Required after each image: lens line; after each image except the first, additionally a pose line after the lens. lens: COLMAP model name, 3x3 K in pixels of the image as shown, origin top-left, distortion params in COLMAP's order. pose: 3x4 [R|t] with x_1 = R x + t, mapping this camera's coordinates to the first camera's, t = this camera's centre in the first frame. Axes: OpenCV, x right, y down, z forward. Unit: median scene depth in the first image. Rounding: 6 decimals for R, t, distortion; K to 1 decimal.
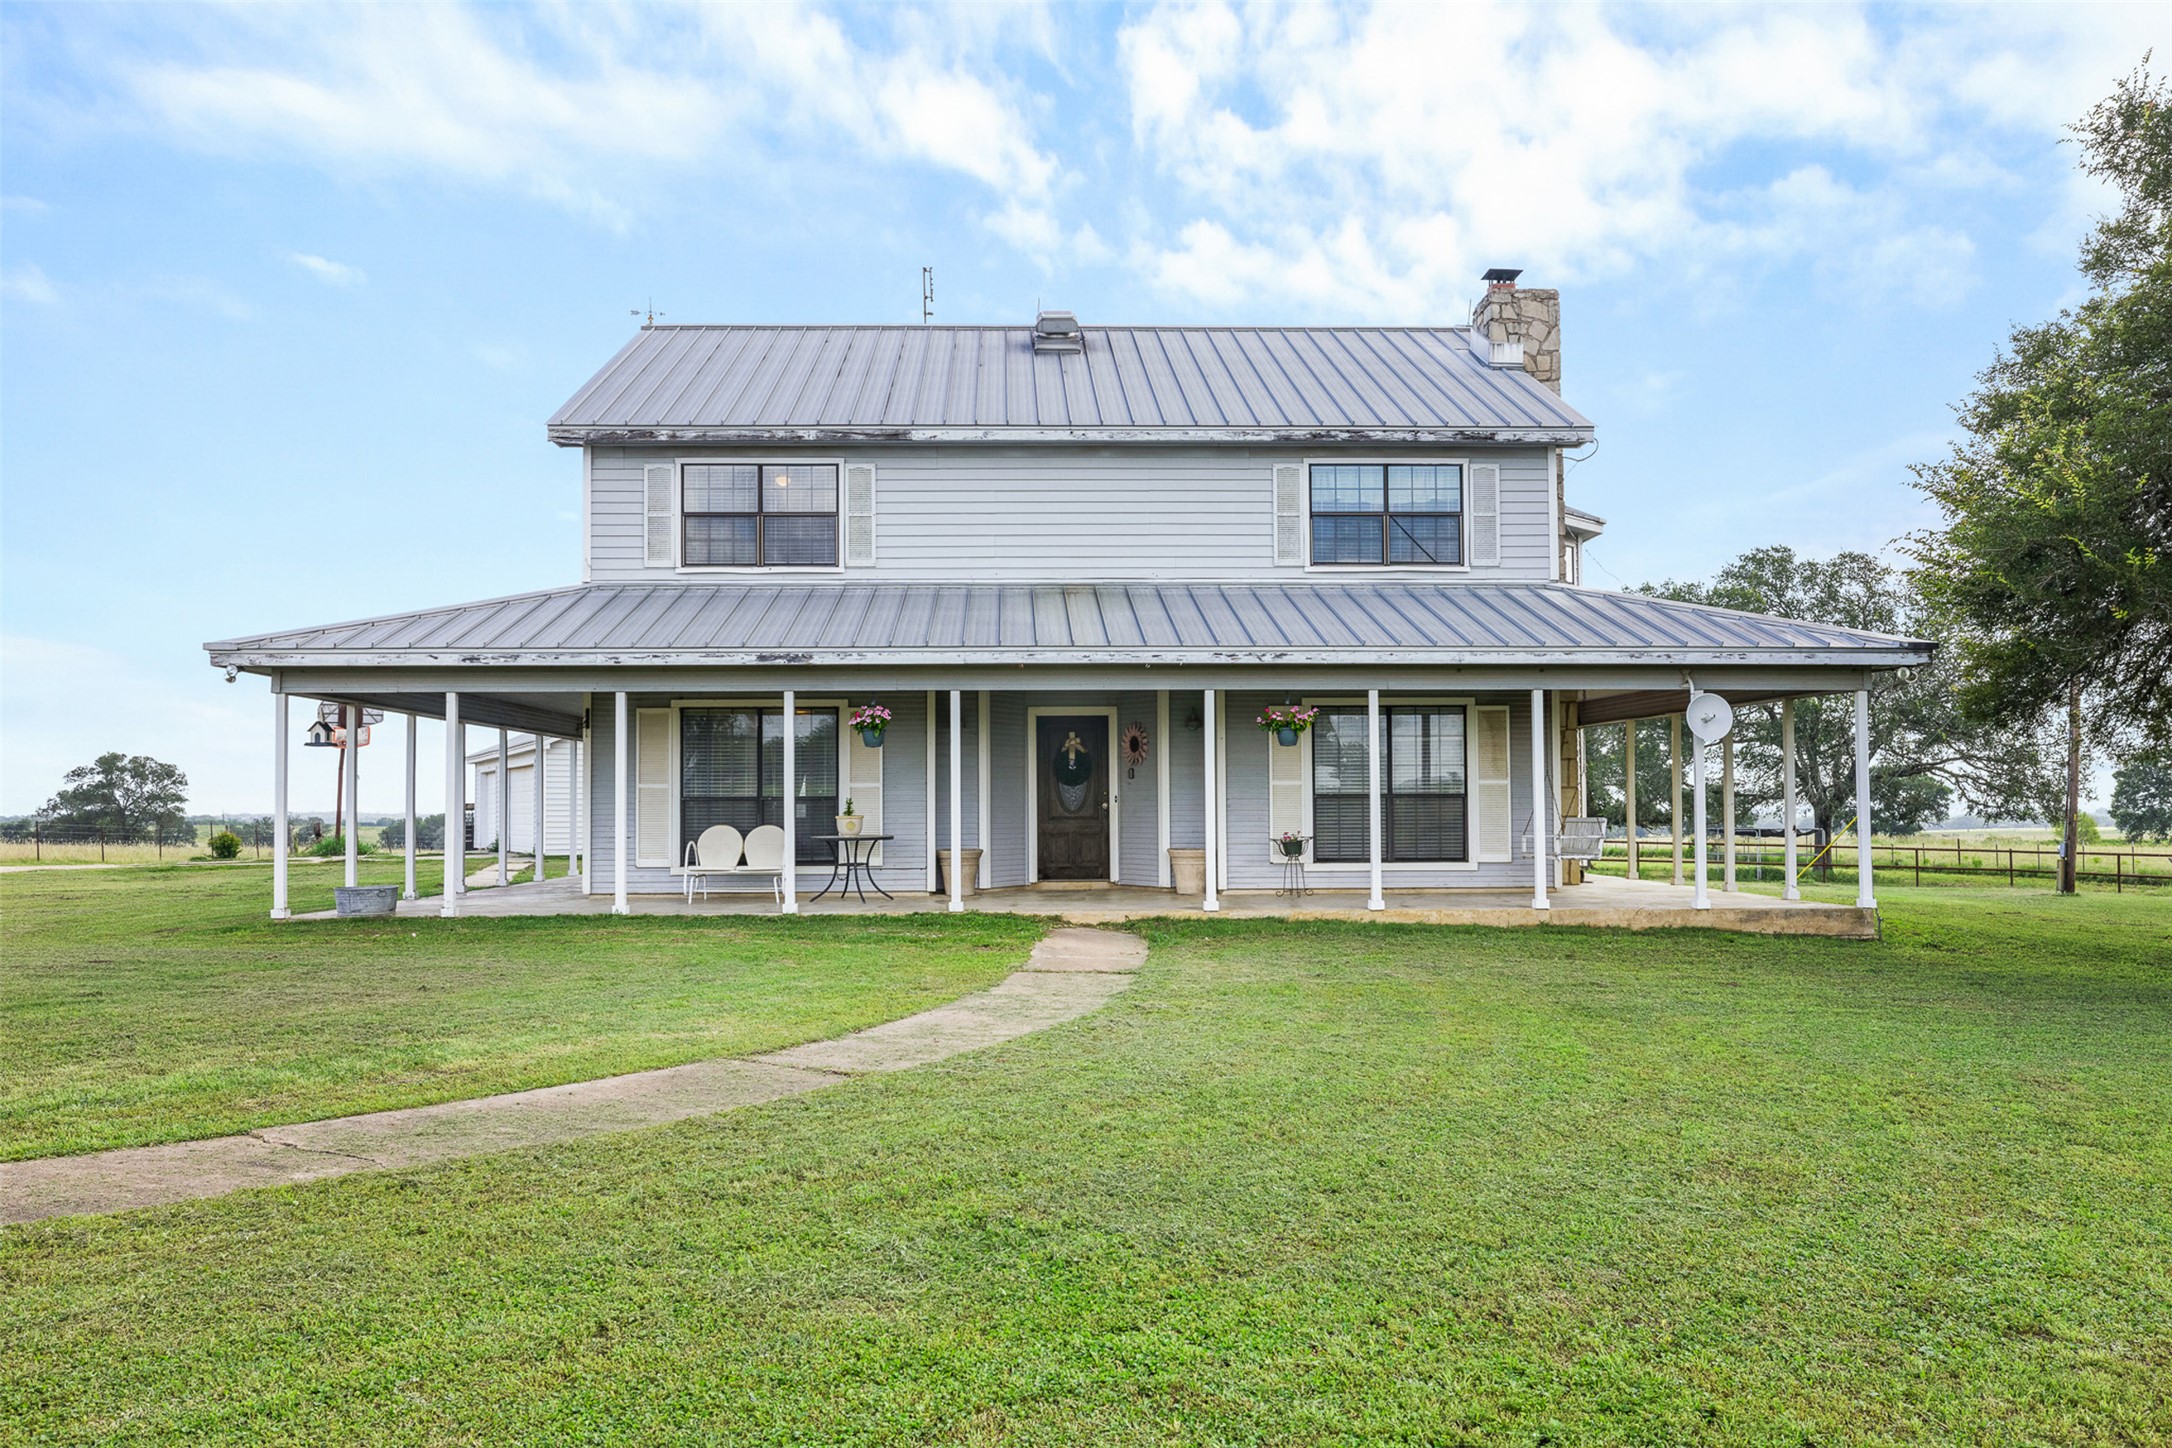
lens RADIAL K [[1689.4, 0, 1085.5], [0, 1689.4, 725.4], [0, 0, 1]] dist [0.000472, 0.000005]
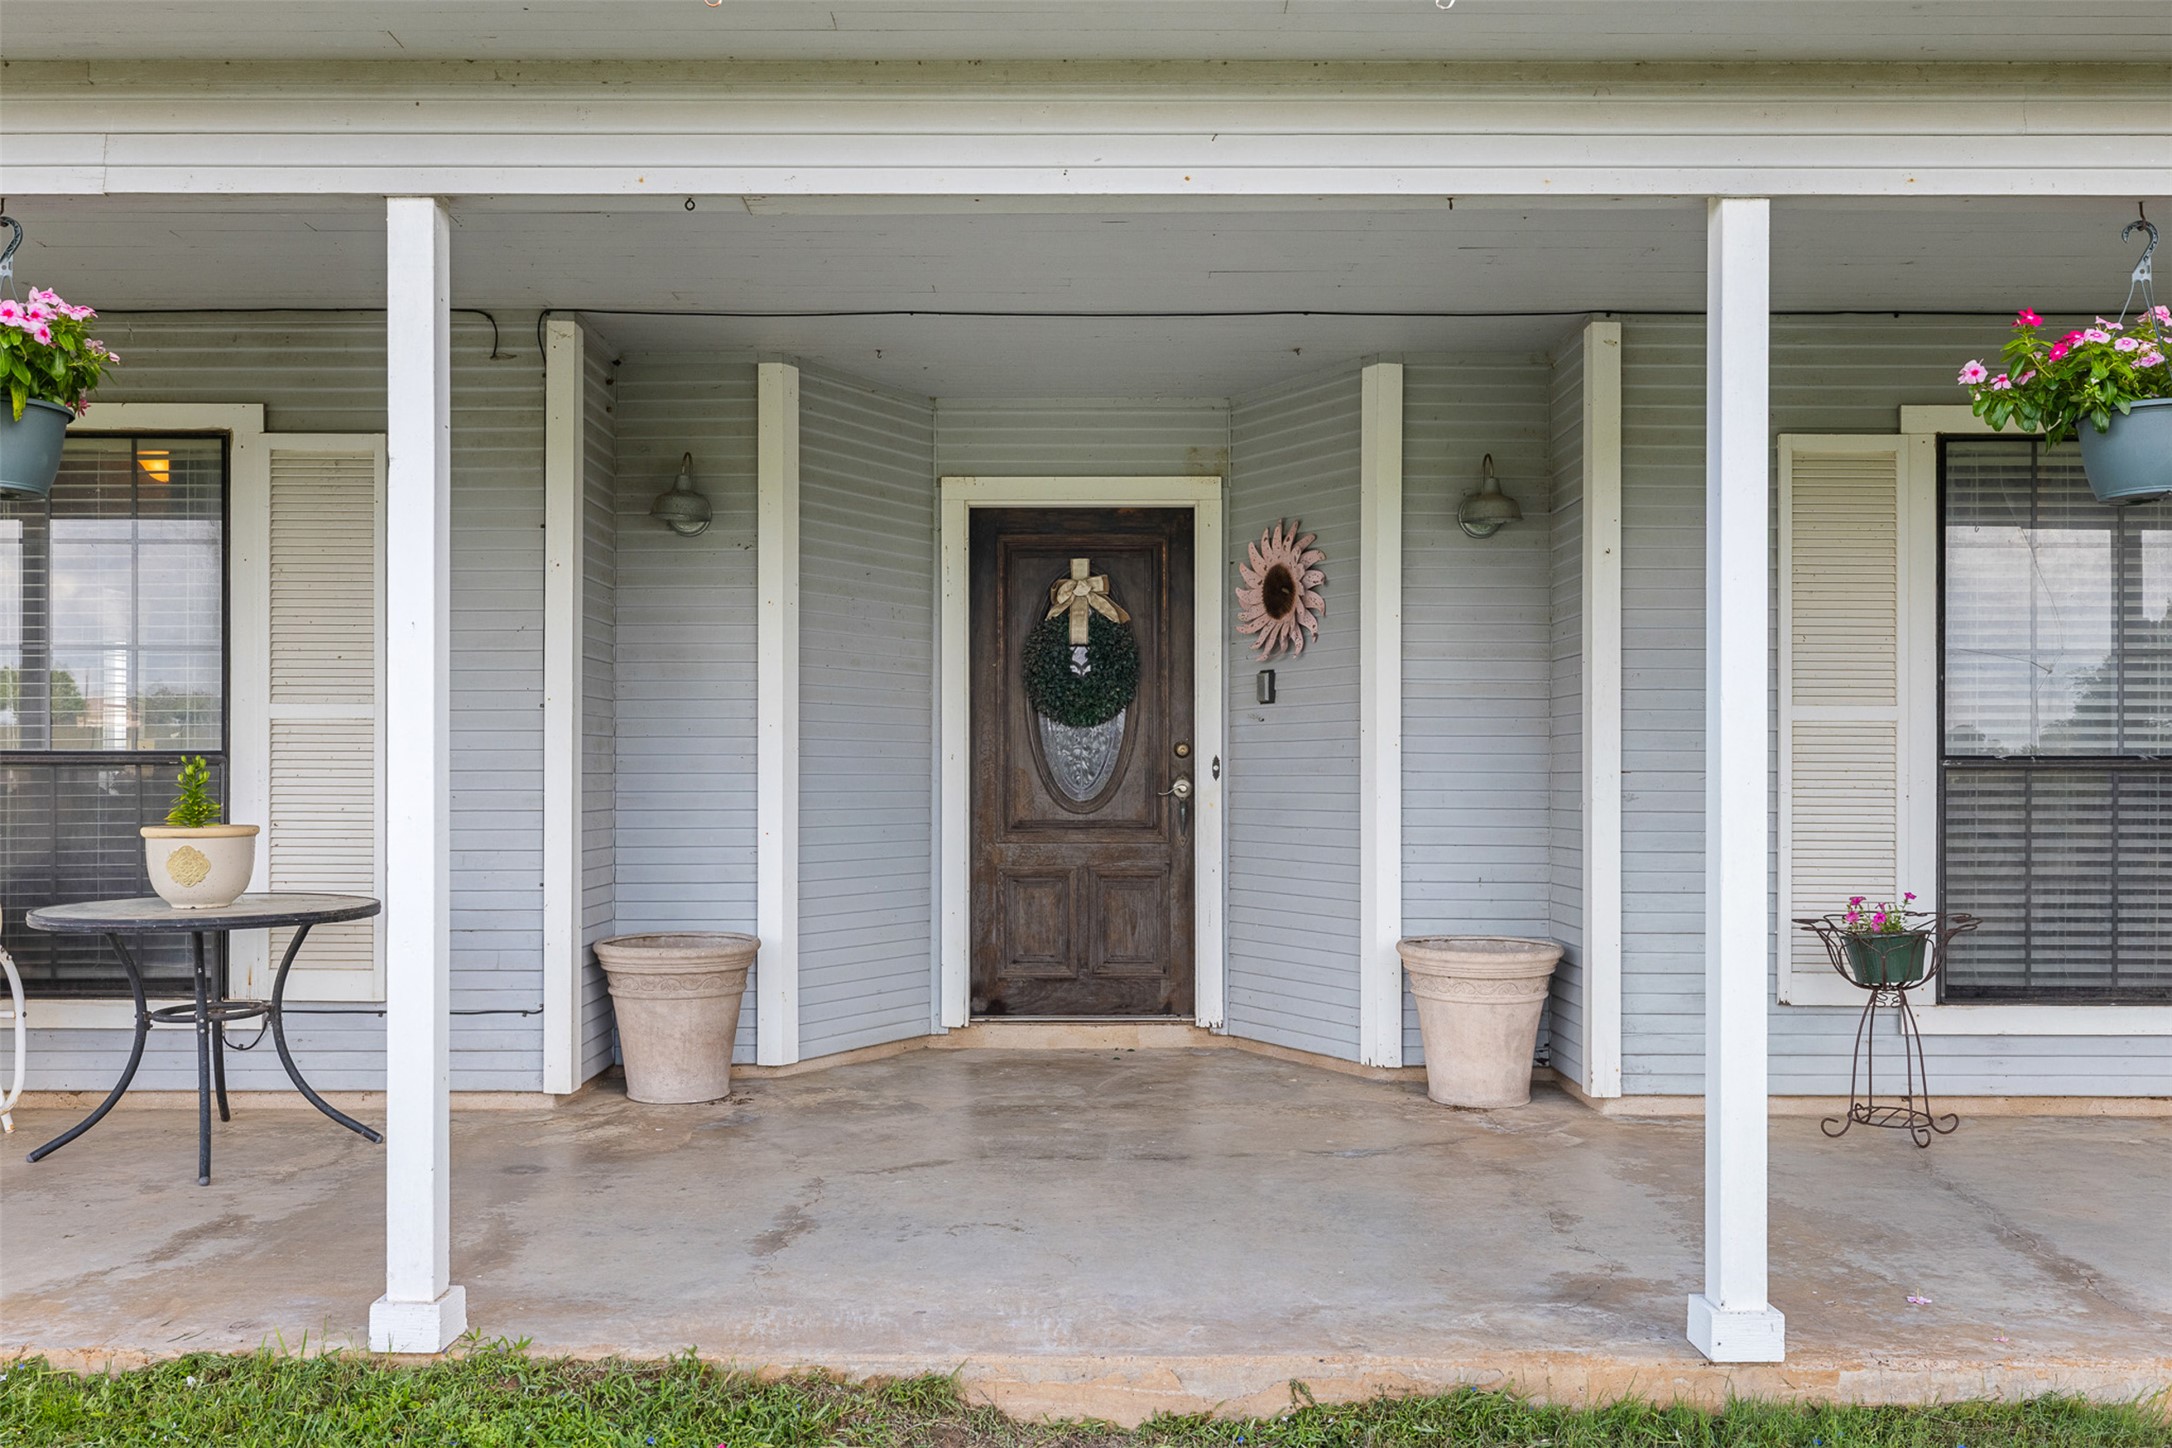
lens RADIAL K [[1941.4, 0, 1086.9], [0, 1941.4, 724.8], [0, 0, 1]] dist [-0.003709, -0.000476]
pose [[0.999335, 0.006472, -0.035884, 0.006775], [-0.005617, 0.999699, 0.023870, 0.027070], [0.036027, -0.023653, 0.999071, 0.636409]]
